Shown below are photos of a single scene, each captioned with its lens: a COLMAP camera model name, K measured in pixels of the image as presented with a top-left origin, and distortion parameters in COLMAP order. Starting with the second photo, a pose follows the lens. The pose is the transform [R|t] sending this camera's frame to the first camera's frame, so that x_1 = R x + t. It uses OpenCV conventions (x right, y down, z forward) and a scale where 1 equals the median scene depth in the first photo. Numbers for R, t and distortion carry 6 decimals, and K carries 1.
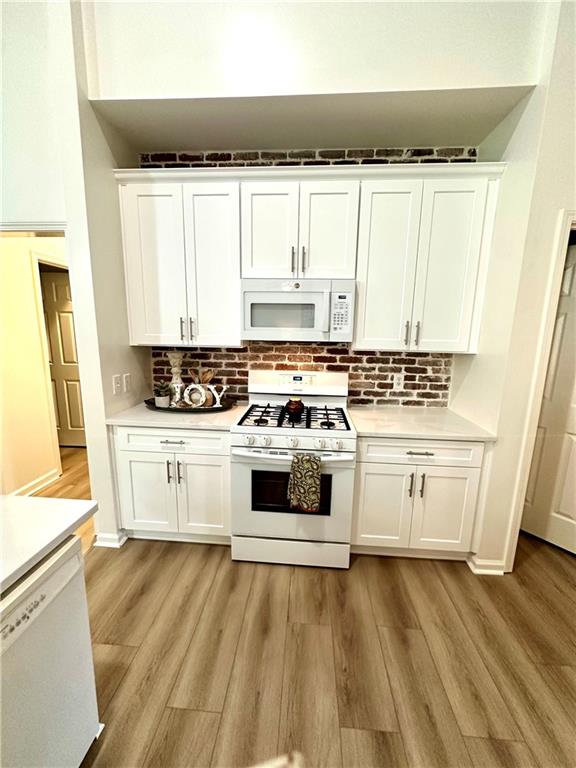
lens RADIAL K [[303.5, 0, 288.0], [0, 303.5, 384.0], [0, 0, 1]] dist [-0.001284, -0.000037]
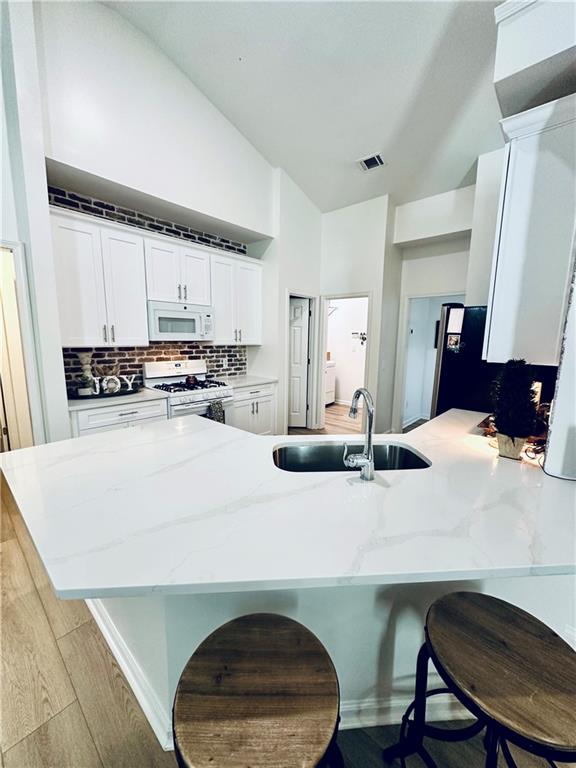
lens RADIAL K [[303.5, 0, 288.0], [0, 303.5, 384.0], [0, 0, 1]] dist [-0.001284, -0.000037]
pose [[0.611531, -0.132068, 0.780120, -0.821855], [0.138601, 0.988606, 0.058715, 0.061957], [-0.778986, 0.072220, 0.622868, -0.386516]]
